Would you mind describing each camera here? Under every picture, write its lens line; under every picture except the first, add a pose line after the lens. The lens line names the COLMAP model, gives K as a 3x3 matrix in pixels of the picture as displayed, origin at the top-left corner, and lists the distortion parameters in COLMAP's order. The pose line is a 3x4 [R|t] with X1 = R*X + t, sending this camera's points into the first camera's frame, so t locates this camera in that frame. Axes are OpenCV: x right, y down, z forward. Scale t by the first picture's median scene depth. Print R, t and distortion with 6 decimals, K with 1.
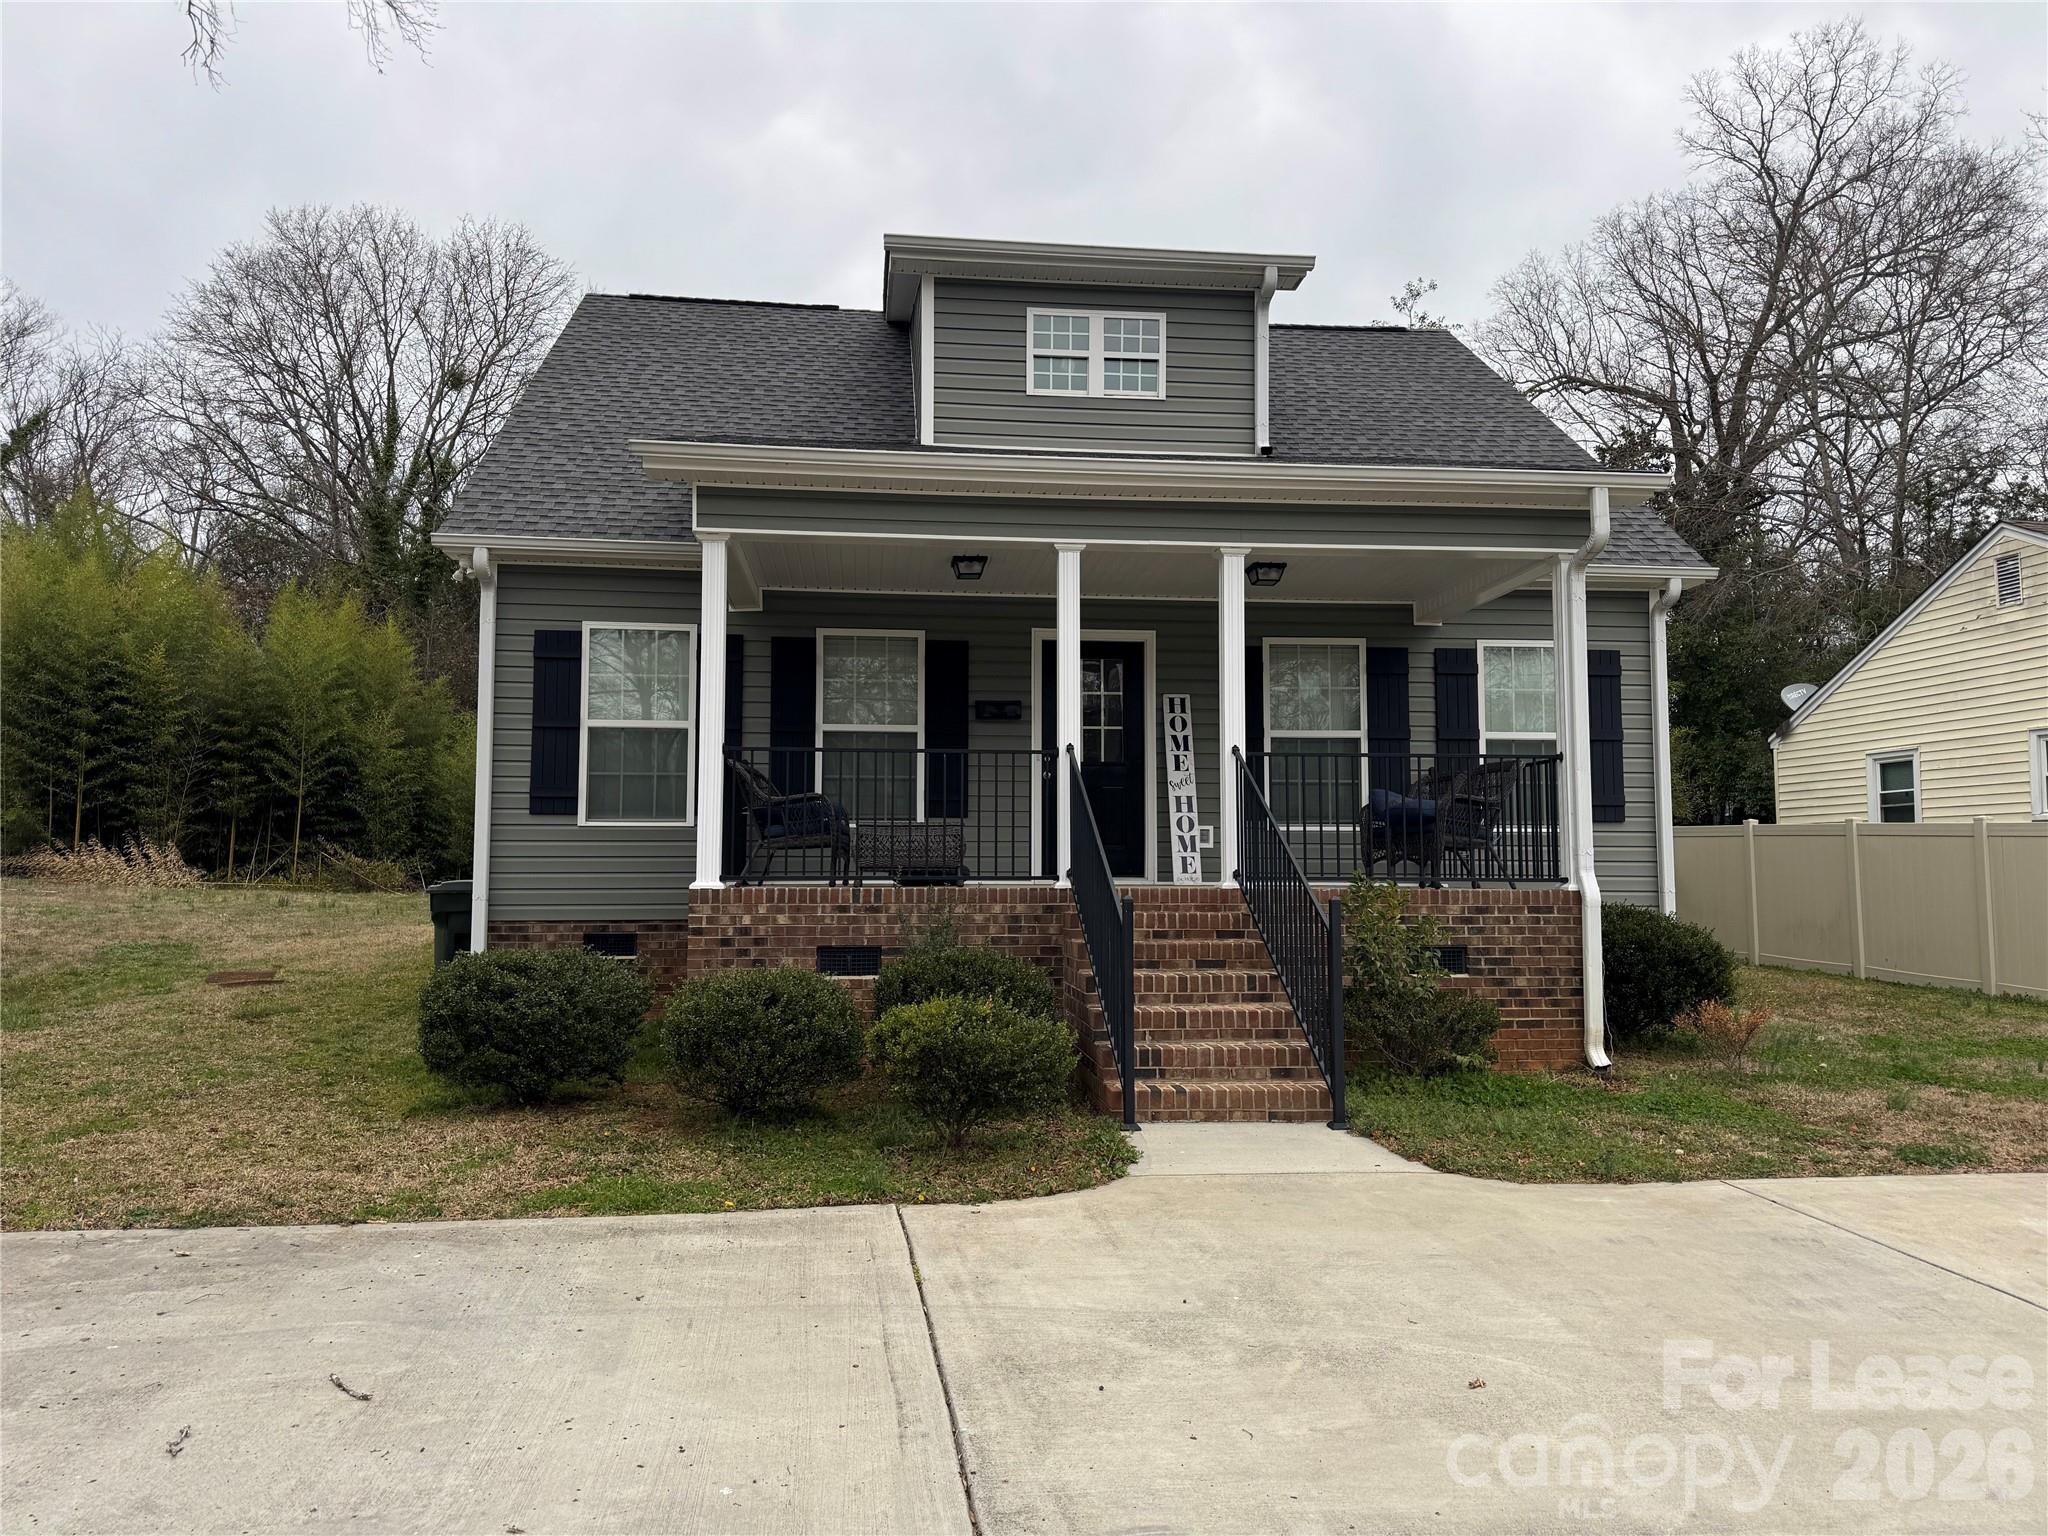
lens RADIAL K [[1441.0, 0, 998.4], [0, 1441.0, 768.5], [0, 0, 1]] dist [0.104219, -0.160394]
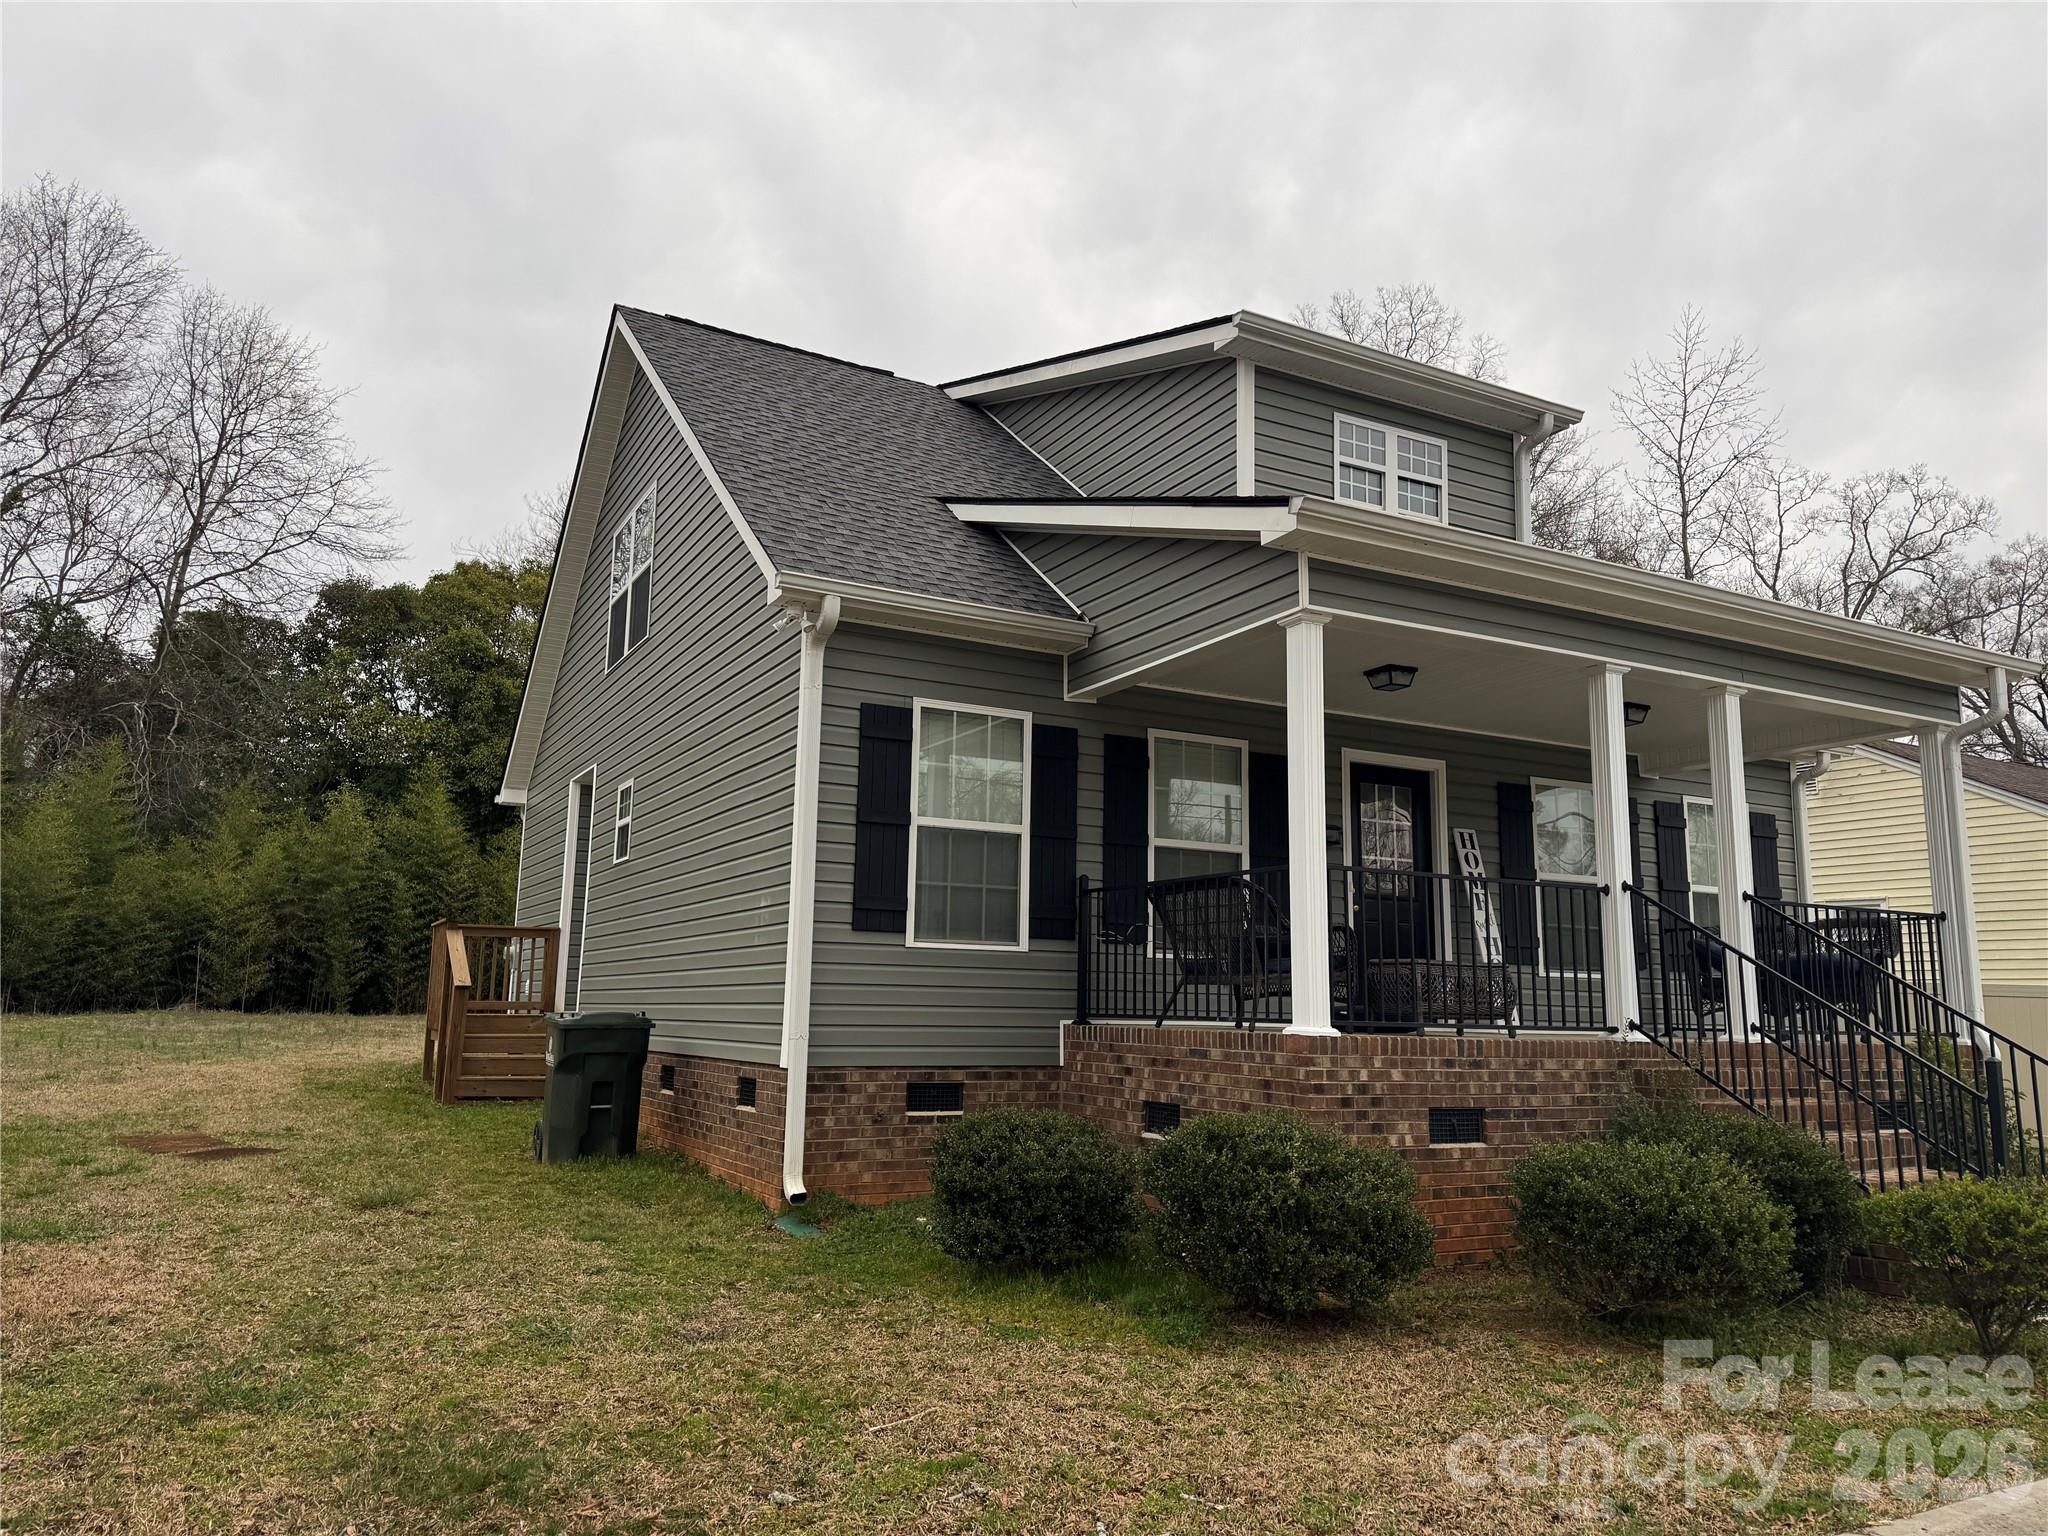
lens RADIAL K [[1441.0, 0, 998.4], [0, 1441.0, 768.5], [0, 0, 1]] dist [0.104219, -0.160394]
pose [[0.930785, 0.076696, 0.357431, -0.537371], [-0.045815, 0.994509, -0.094091, 0.014025], [-0.362684, 0.071203, 0.929188, 0.227583]]
